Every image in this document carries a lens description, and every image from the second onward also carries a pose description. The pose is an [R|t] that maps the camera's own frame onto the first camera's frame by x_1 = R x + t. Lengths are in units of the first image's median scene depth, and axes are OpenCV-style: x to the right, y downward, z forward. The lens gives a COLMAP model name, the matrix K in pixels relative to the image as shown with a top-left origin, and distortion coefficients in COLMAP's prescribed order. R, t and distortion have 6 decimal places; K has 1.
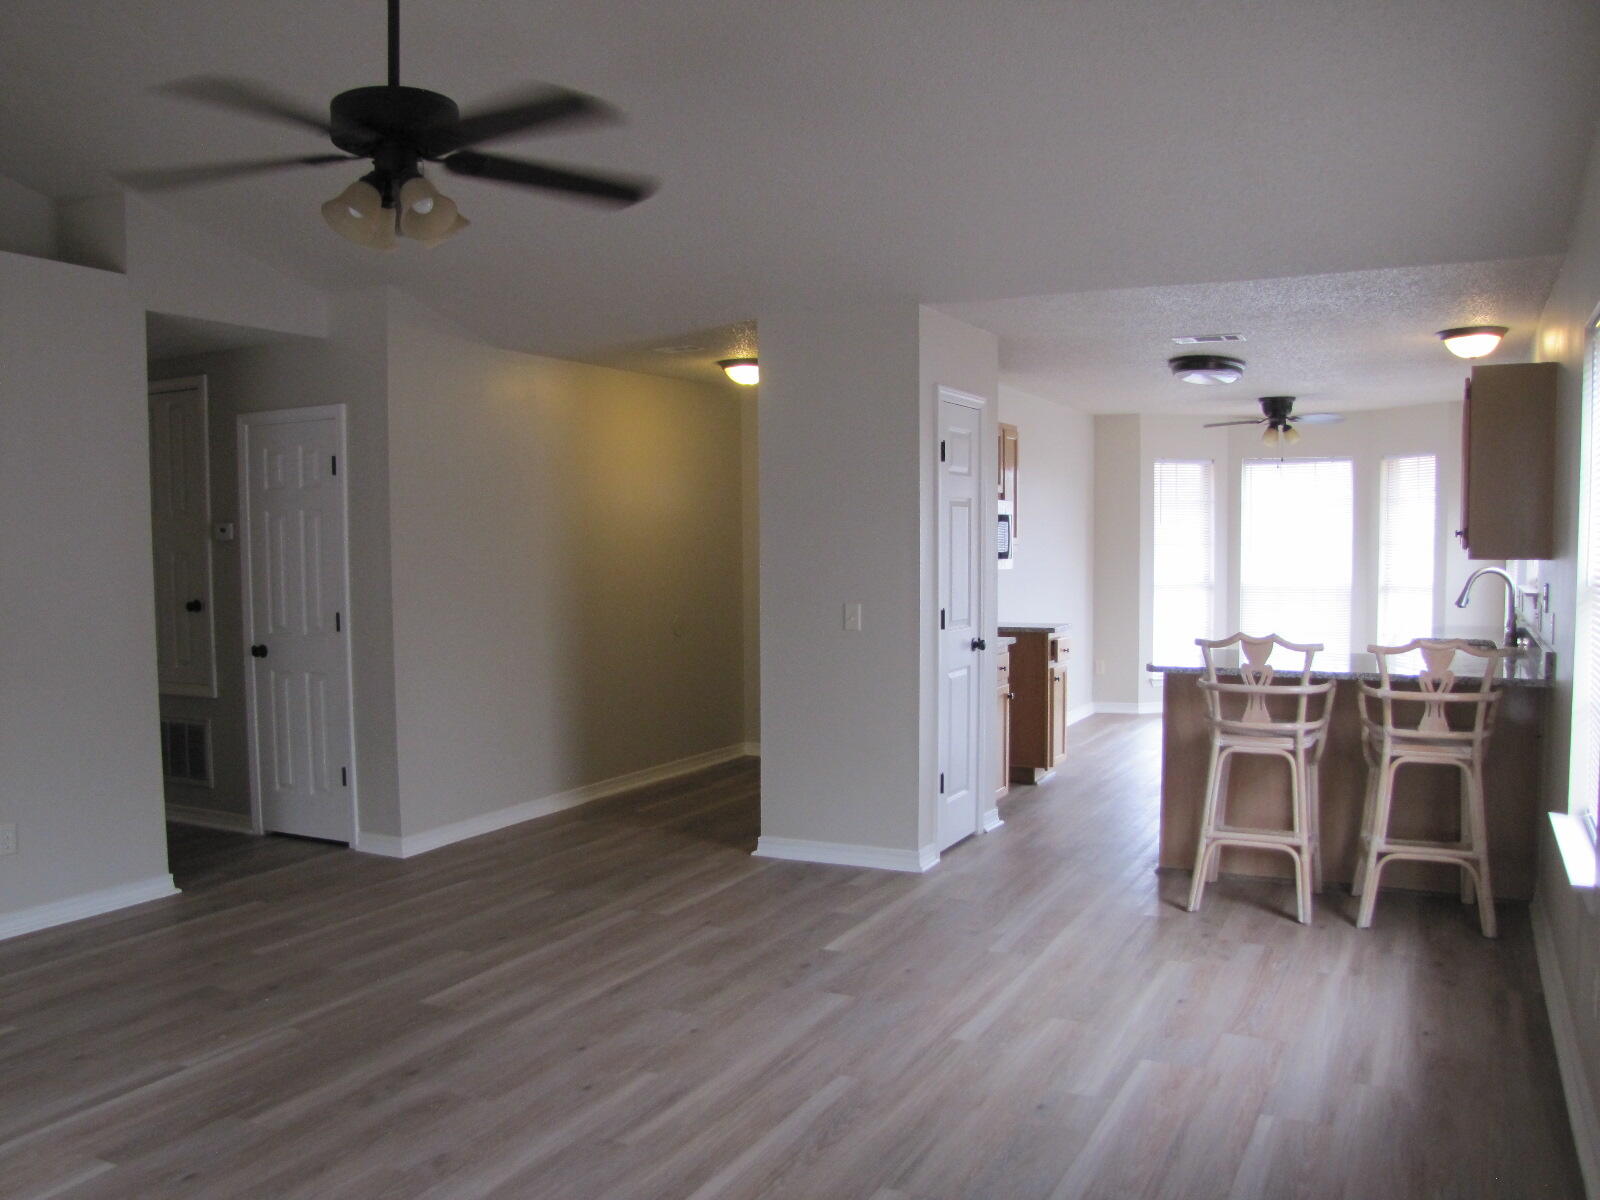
lens RADIAL K [[1342.2, 0, 792.9], [0, 1342.2, 622.4], [0, 0, 1]] dist [-0.166782, 0.132530]
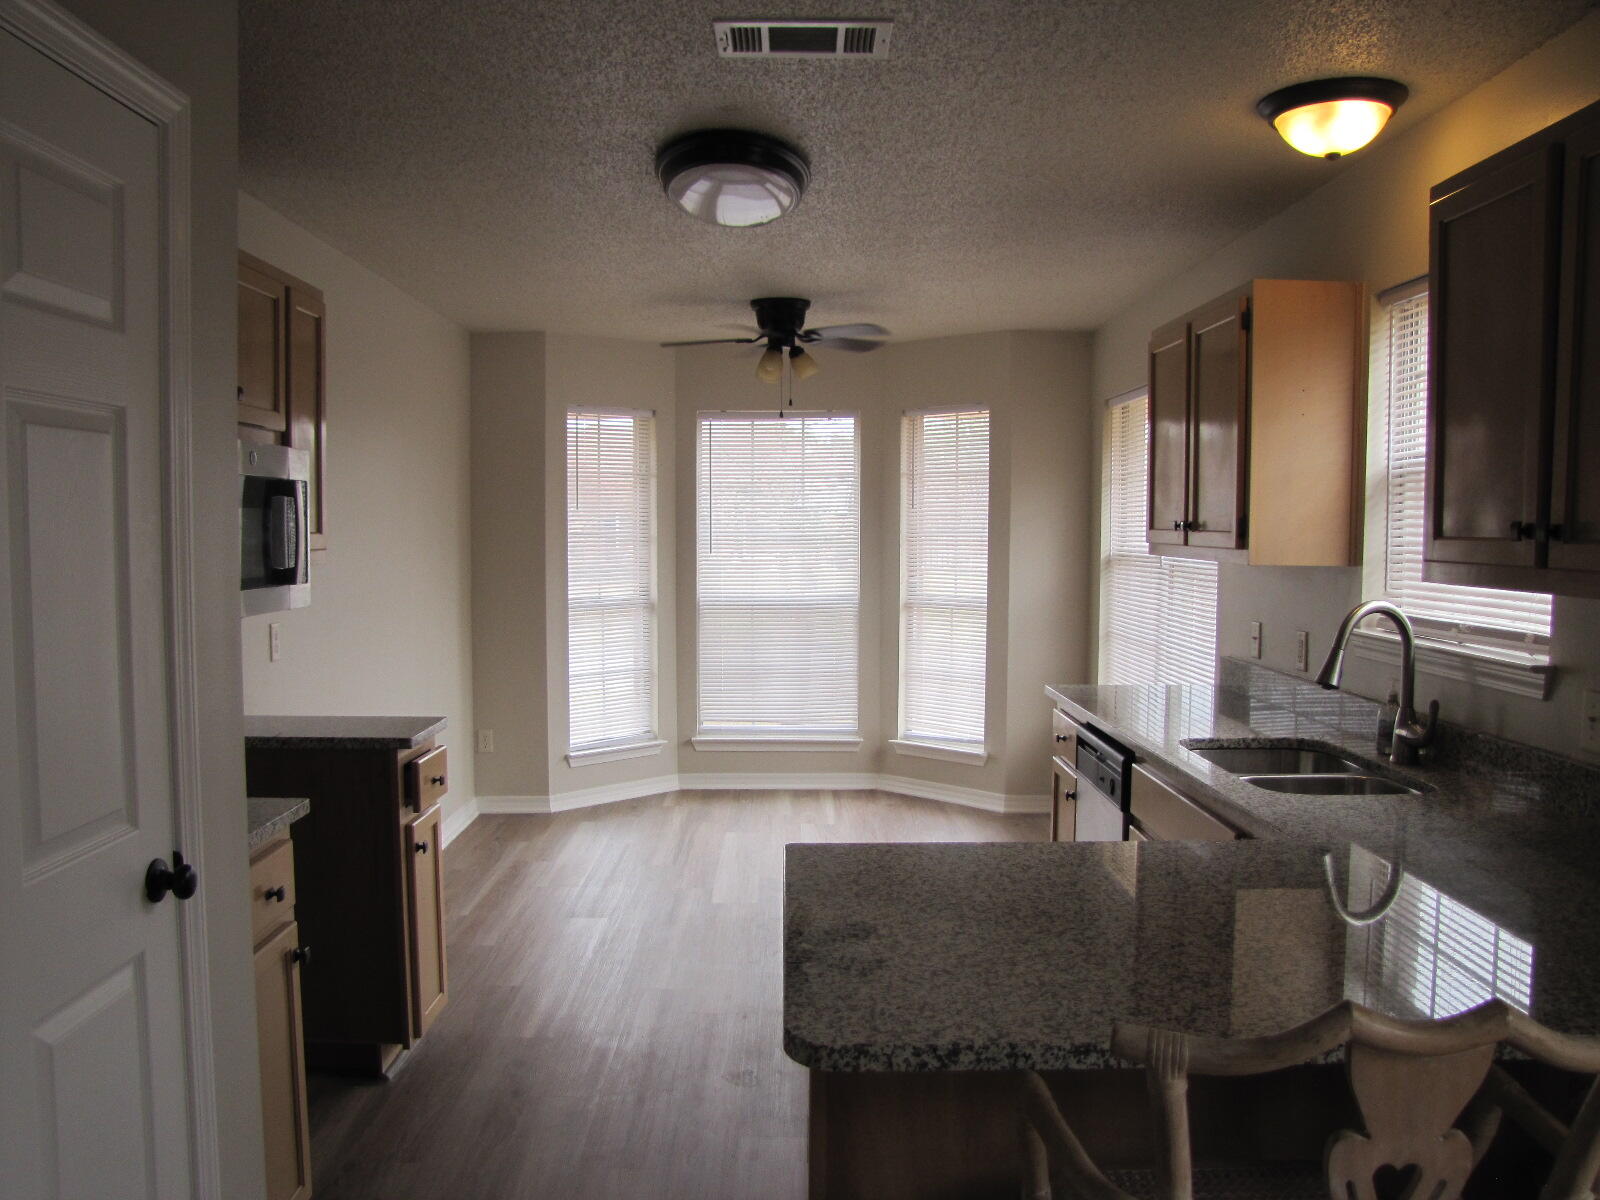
lens RADIAL K [[1342.2, 0, 792.9], [0, 1342.2, 622.4], [0, 0, 1]] dist [-0.166782, 0.132530]
pose [[0.888168, -0.024702, 0.458854, 0.090048], [0.021883, 0.999695, 0.011461, -0.030353], [-0.458997, -0.000138, 0.888438, 0.459104]]
